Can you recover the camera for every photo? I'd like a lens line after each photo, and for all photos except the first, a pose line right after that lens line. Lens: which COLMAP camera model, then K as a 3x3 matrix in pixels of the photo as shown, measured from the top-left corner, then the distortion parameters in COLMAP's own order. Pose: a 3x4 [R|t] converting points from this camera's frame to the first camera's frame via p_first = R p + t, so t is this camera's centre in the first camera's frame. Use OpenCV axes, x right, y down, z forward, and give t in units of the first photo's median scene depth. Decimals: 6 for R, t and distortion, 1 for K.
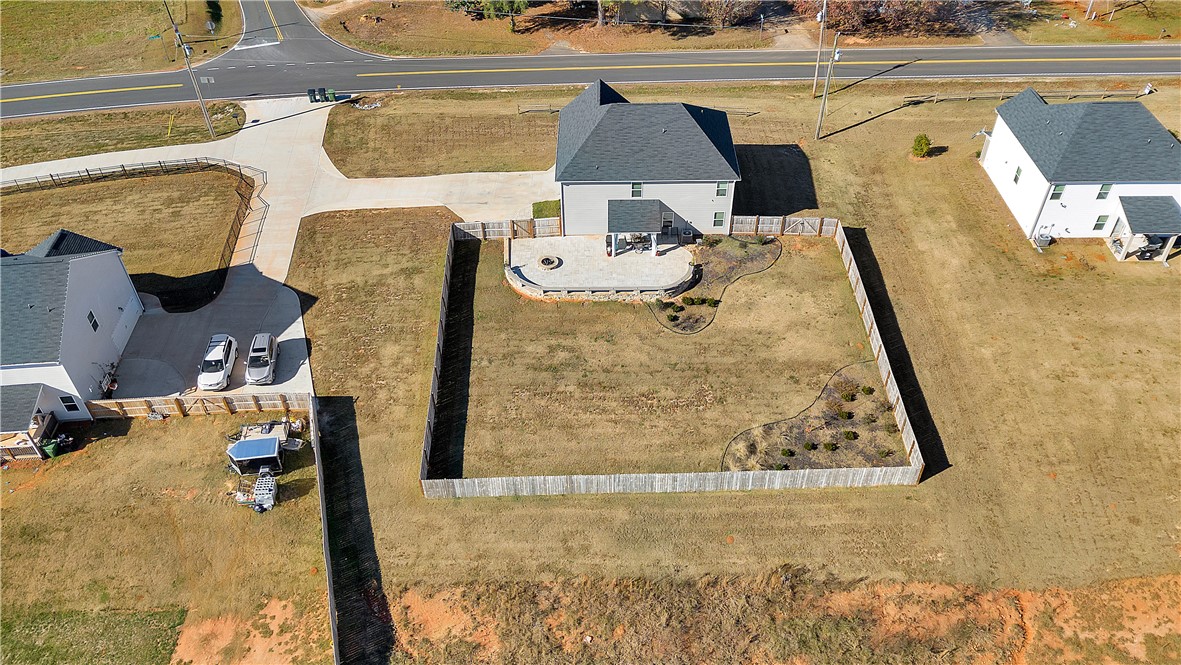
lens RADIAL K [[876.2, 0, 592.8], [0, 876.2, 328.4], [0, 0, 1]] dist [0.094147, -0.105353]
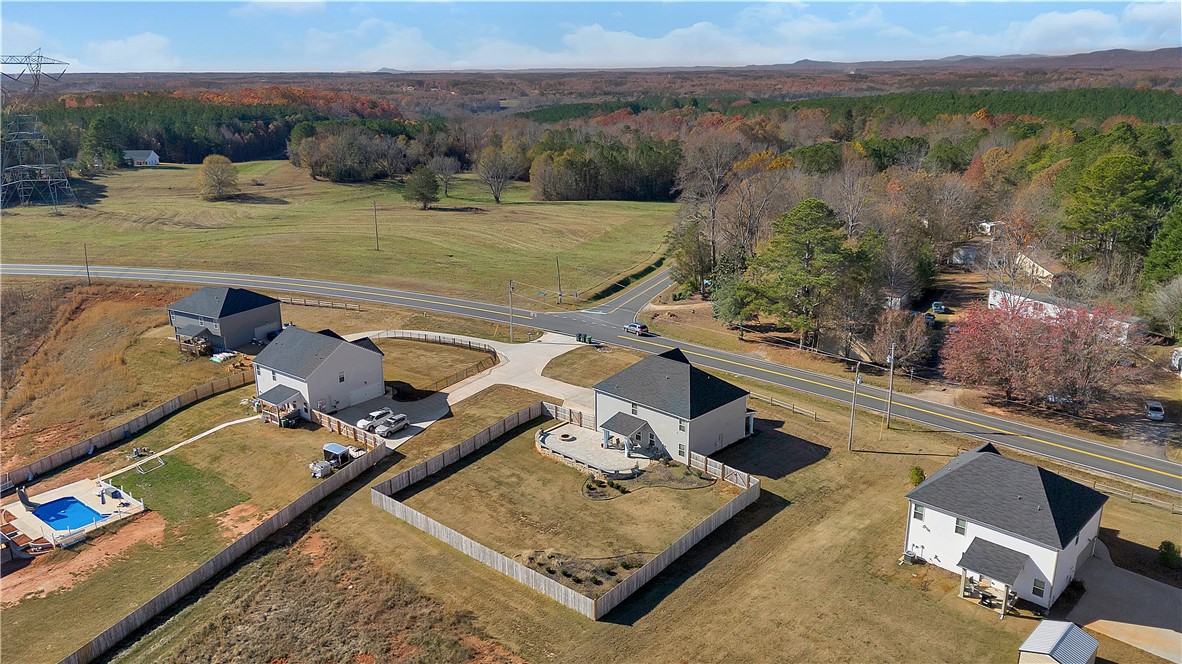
lens RADIAL K [[877.0, 0, 593.3], [0, 877.0, 327.9], [0, 0, 1]] dist [0.094147, -0.105353]
pose [[0.730256, 0.202200, -0.652565, 0.926930], [-0.451024, 0.860138, -0.238203, 0.097615], [0.513132, 0.468271, 0.719318, -0.106243]]
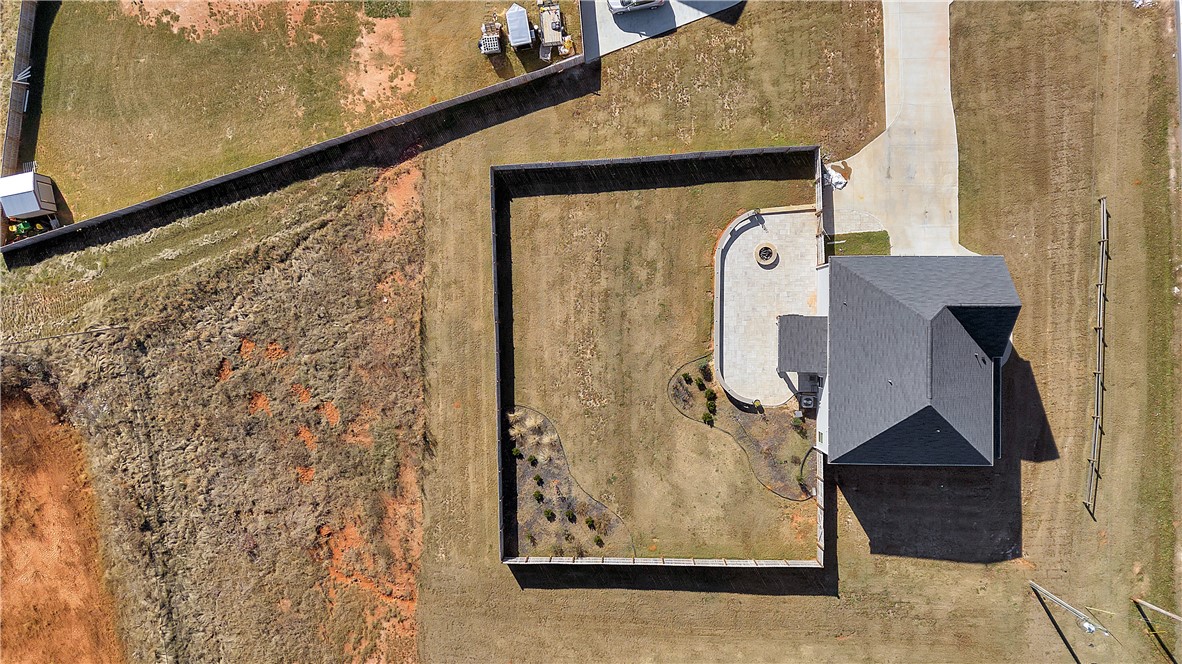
lens RADIAL K [[877.0, 0, 593.3], [0, 877.0, 327.9], [0, 0, 1]] dist [0.094147, -0.105353]
pose [[0.005057, 0.999808, 0.018920, 0.010873], [-0.634441, -0.011416, 0.772887, -0.733660], [0.772955, -0.015912, 0.634261, 0.248491]]
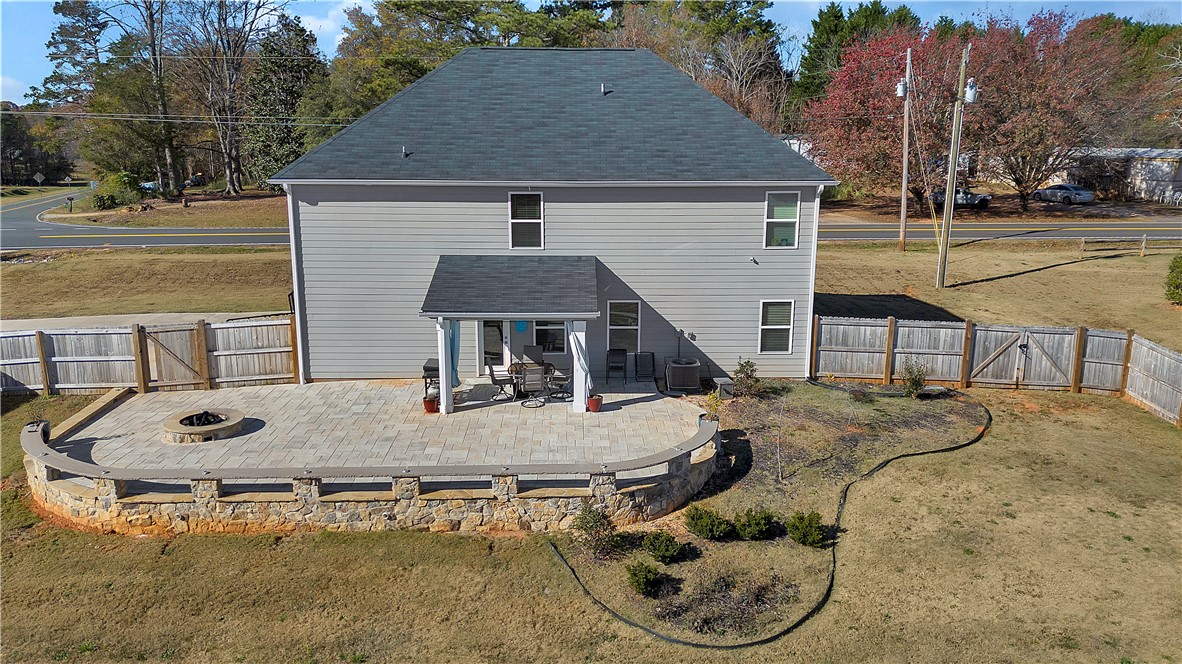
lens RADIAL K [[902.1, 0, 591.0], [0, 902.1, 332.0], [0, 0, 1]] dist [0.097227, -0.120610]
pose [[0.999303, 0.007363, 0.036603, 0.064706], [0.010681, 0.883017, -0.469220, 0.040085], [-0.035776, 0.469283, 0.882323, 0.748007]]
